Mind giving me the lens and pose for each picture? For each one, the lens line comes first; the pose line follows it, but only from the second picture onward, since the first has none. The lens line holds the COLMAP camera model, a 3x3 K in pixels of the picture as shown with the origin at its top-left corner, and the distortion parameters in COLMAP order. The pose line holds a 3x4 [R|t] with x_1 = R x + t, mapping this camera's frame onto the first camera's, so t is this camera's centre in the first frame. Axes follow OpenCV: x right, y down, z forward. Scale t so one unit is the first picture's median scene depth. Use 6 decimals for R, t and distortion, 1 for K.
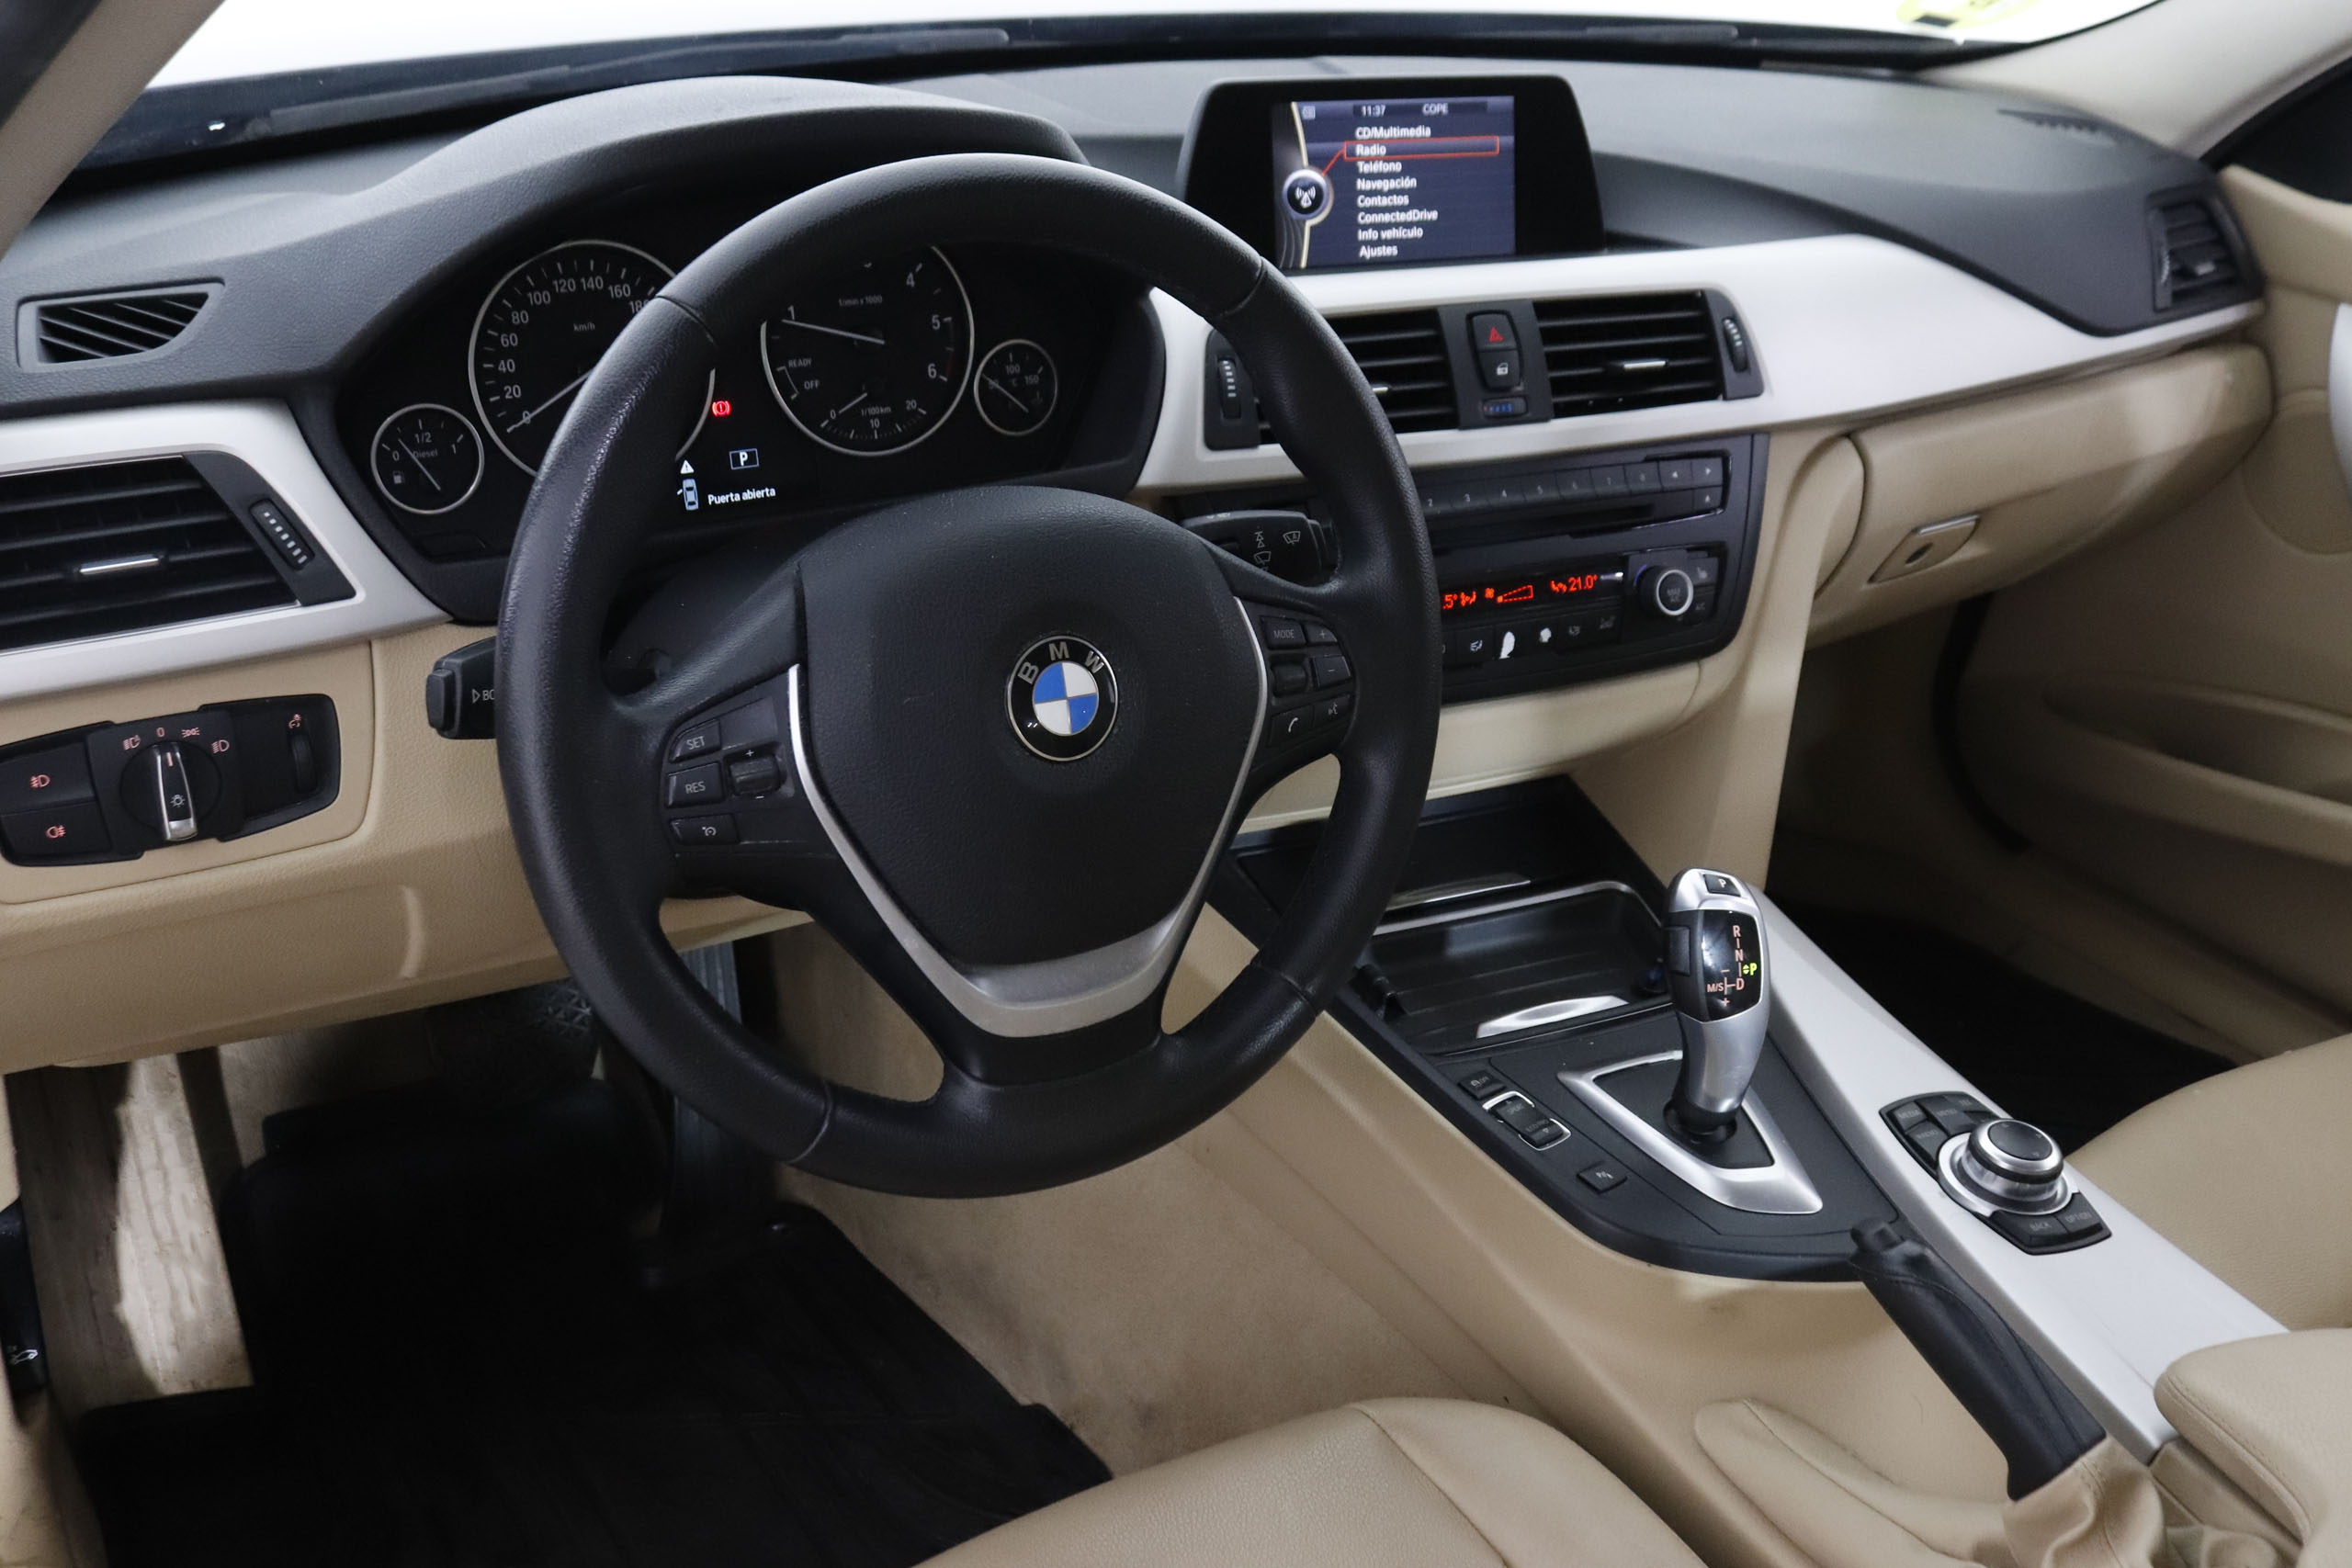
lens RADIAL K [[2278.4, 0, 1241.1], [0, 2278.4, 786.8], [0, 0, 1]] dist [0.031479, 0.012014]
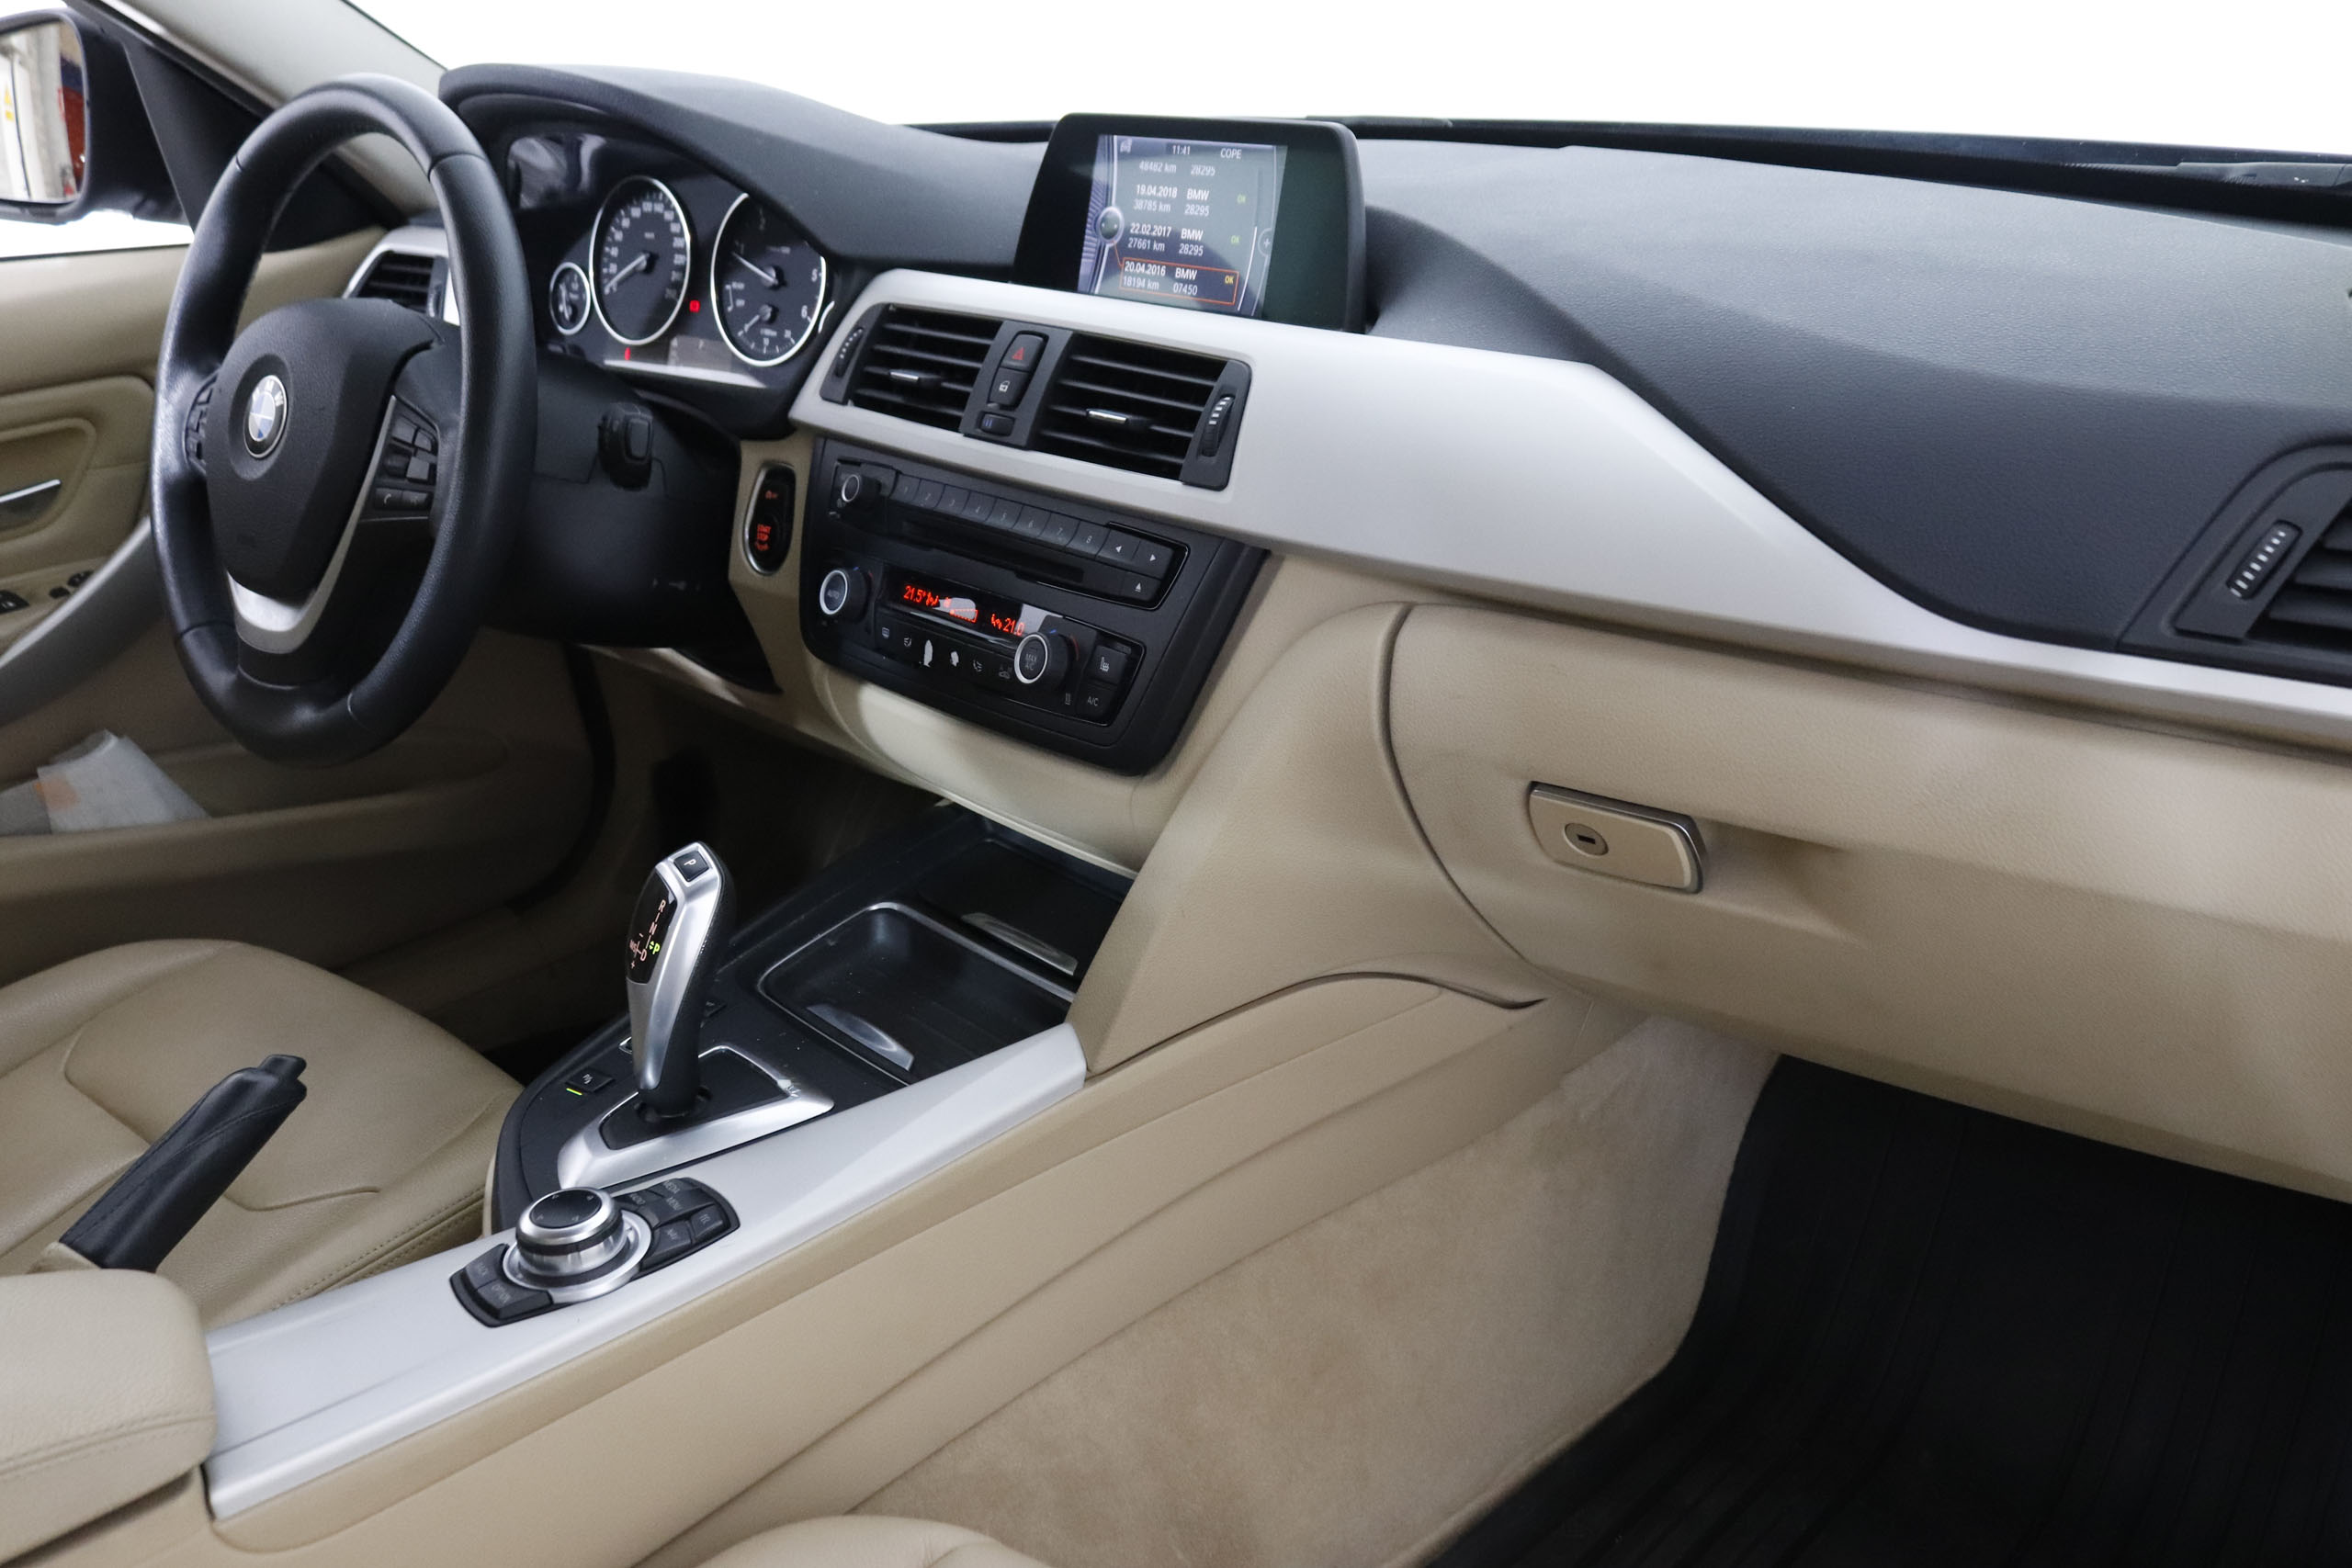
lens RADIAL K [[2278.4, 0, 1241.1], [0, 2278.4, 786.8], [0, 0, 1]] dist [0.031479, 0.012014]
pose [[0.234497, 0.262558, -0.935989, 1.049093], [-0.397453, 0.904578, 0.154171, -0.208114], [0.887154, 0.335859, 0.316475, 0.794610]]
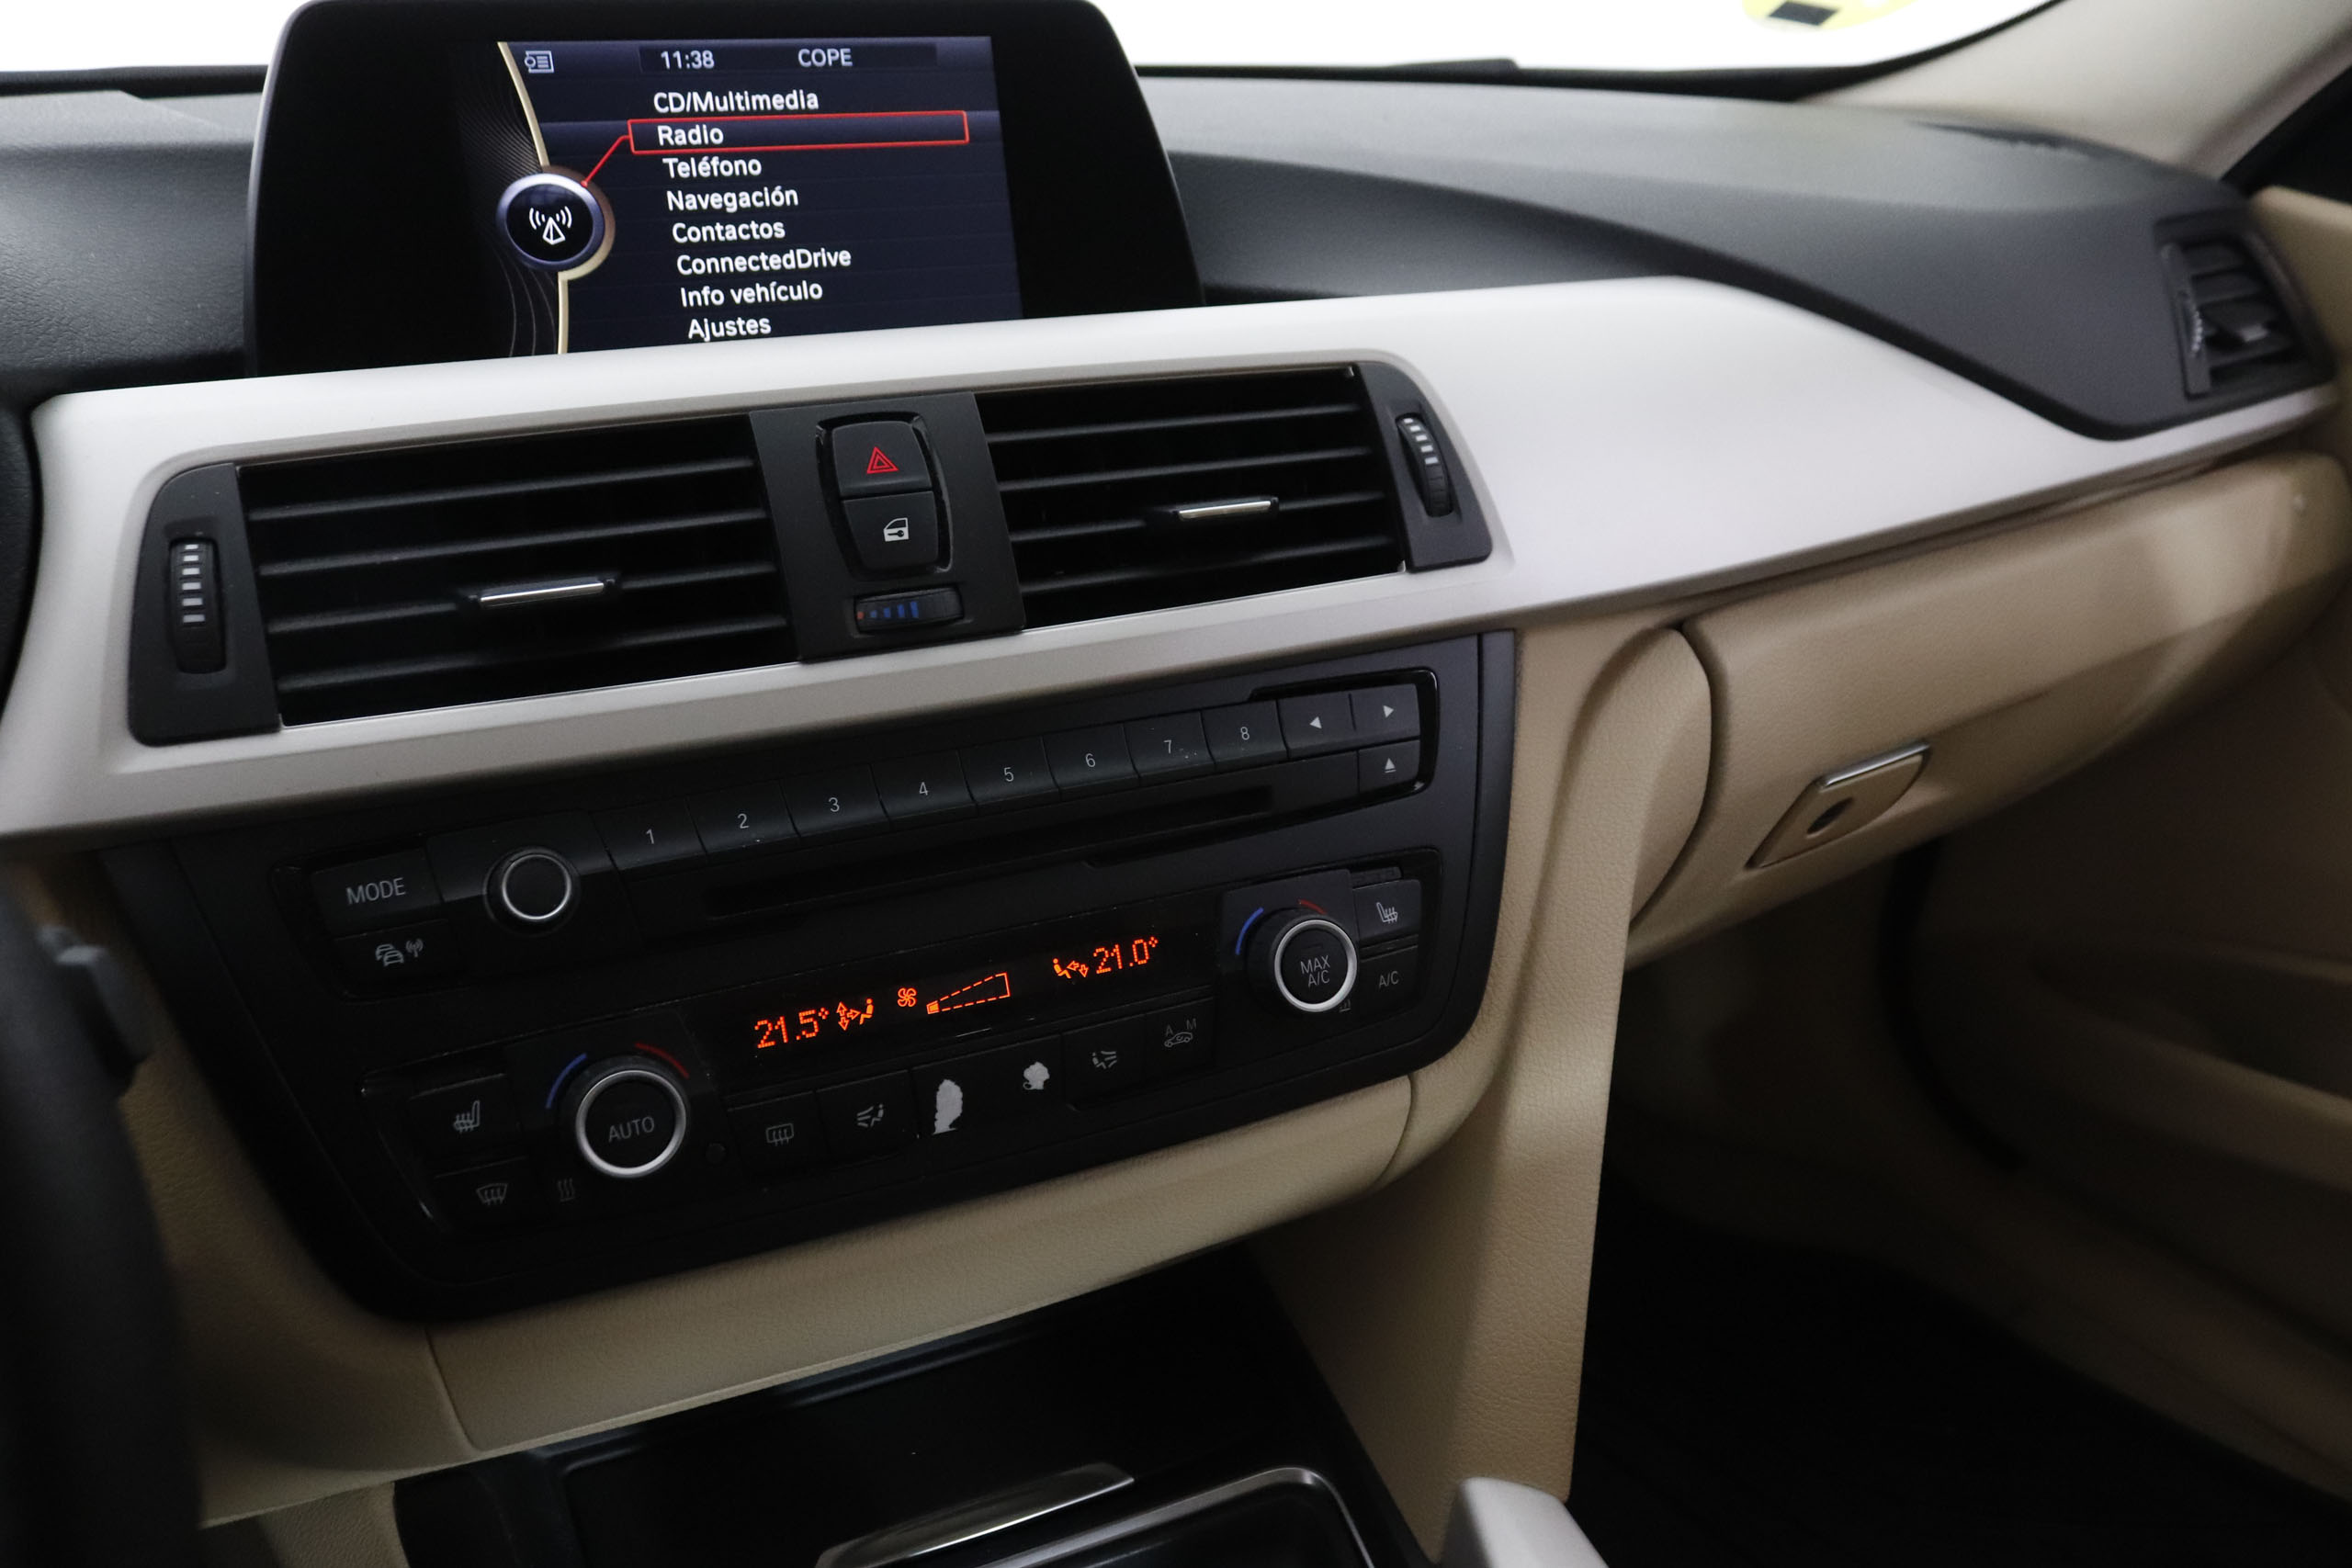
lens RADIAL K [[1907.1, 0, 1176.0], [0, 1907.1, 784.0], [0, 0, 1]] dist [-0.005062, 0.002989]
pose [[0.996964, -0.049368, -0.060205, 0.183929], [0.044698, 0.996059, -0.076602, -0.092589], [0.063749, 0.073679, 0.995242, 0.580696]]
